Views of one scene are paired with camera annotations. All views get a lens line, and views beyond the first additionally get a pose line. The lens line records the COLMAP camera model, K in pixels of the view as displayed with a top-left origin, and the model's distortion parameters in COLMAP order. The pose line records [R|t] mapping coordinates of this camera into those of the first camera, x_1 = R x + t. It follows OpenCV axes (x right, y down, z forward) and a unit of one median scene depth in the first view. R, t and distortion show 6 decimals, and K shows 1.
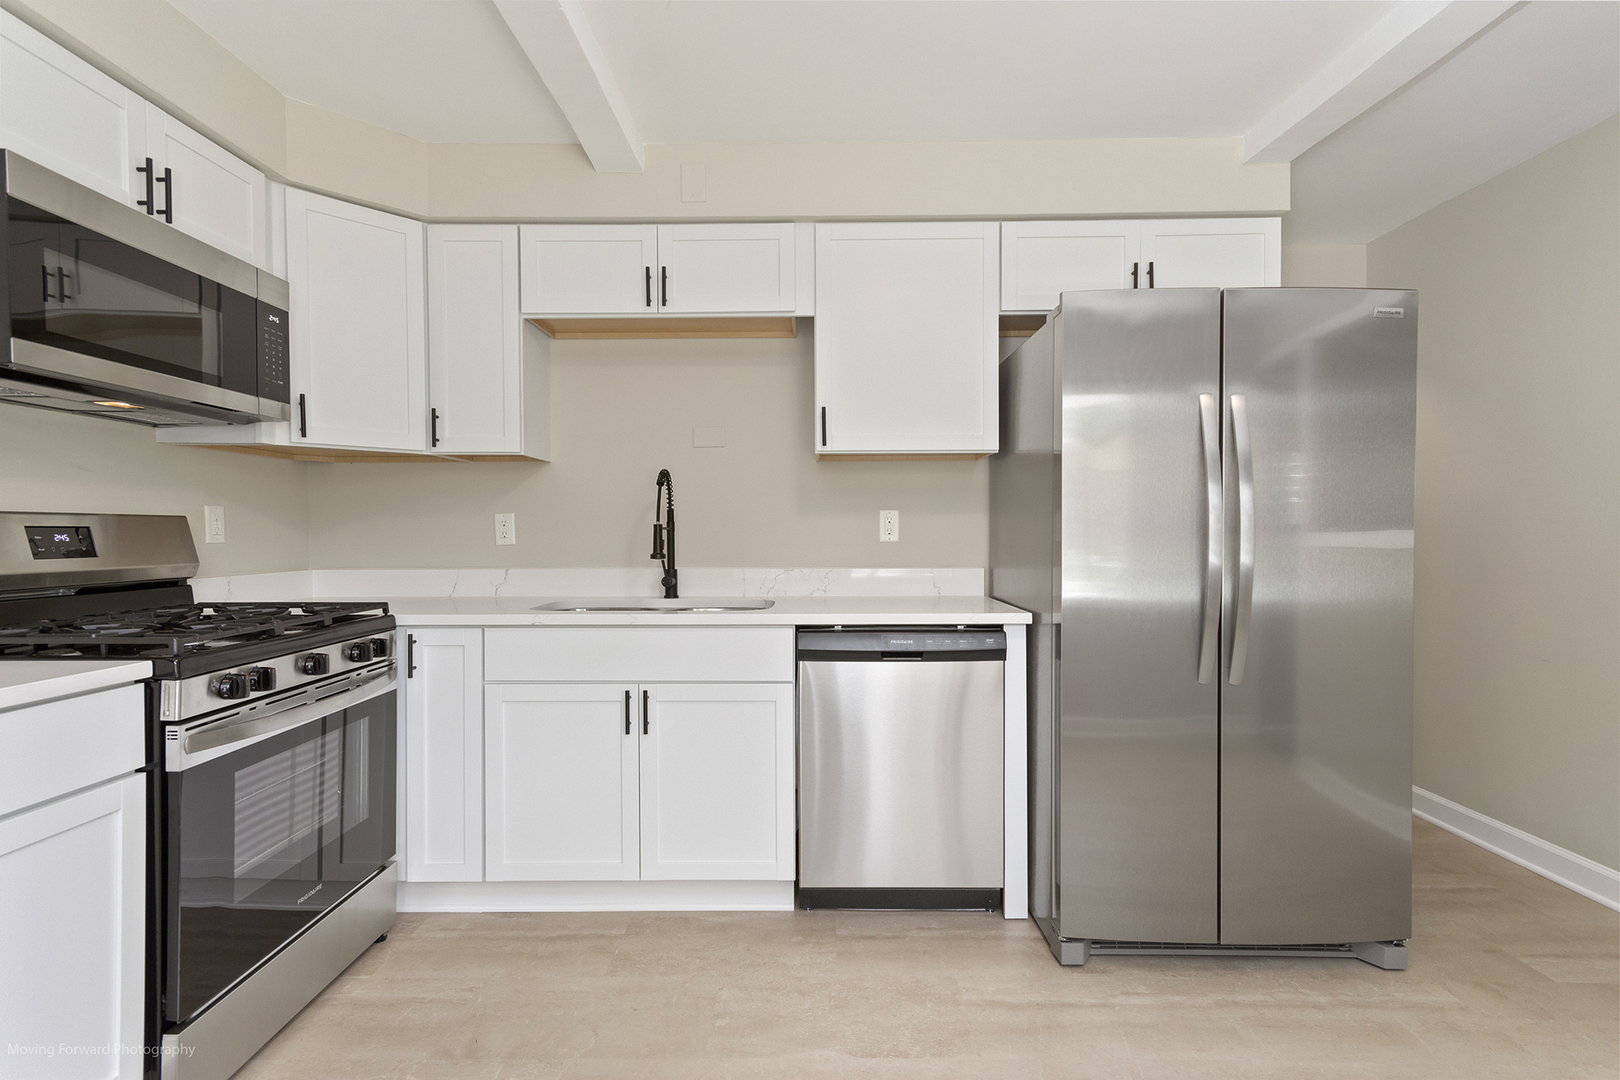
lens RADIAL K [[755.3, 0, 803.3], [0, 755.3, 546.8], [0, 0, 1]] dist [0.007179, 0.000967]
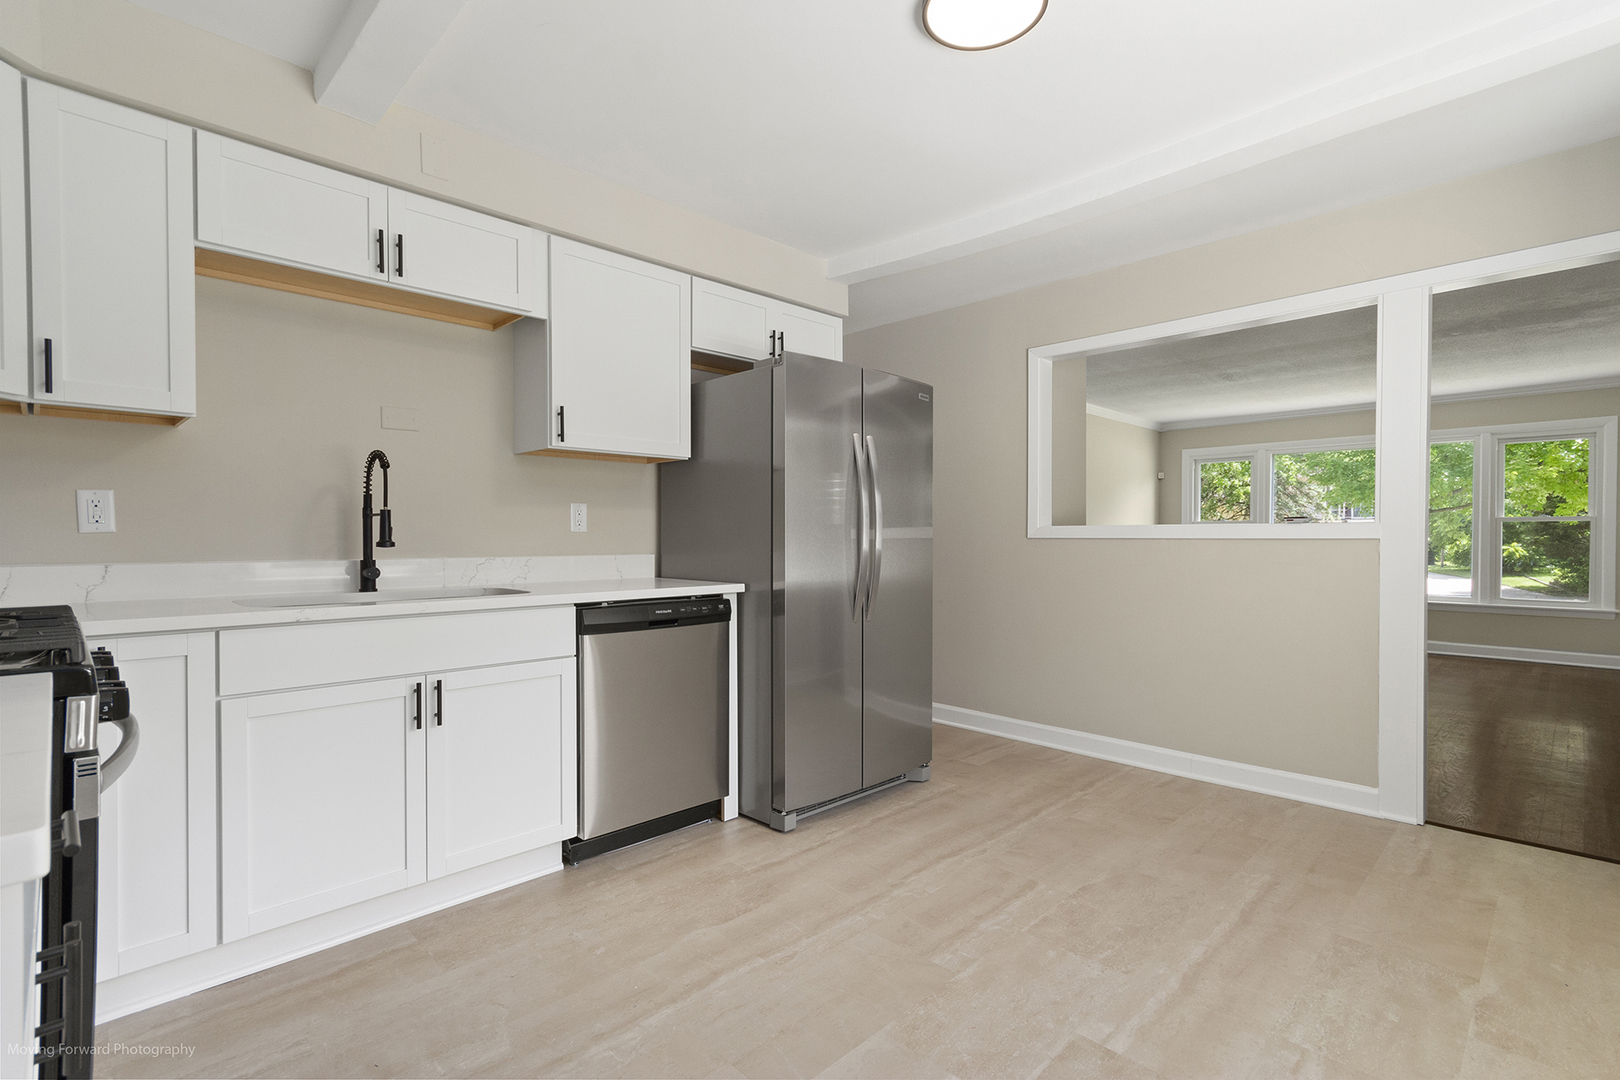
lens RADIAL K [[755.3, 0, 802.9], [0, 755.3, 544.2], [0, 0, 1]] dist [0.007179, 0.000967]
pose [[0.709581, -0.004612, 0.704608, -0.554630], [0.010072, 0.999943, -0.003598, 0.024071], [-0.704552, 0.009650, 0.709587, -0.015722]]
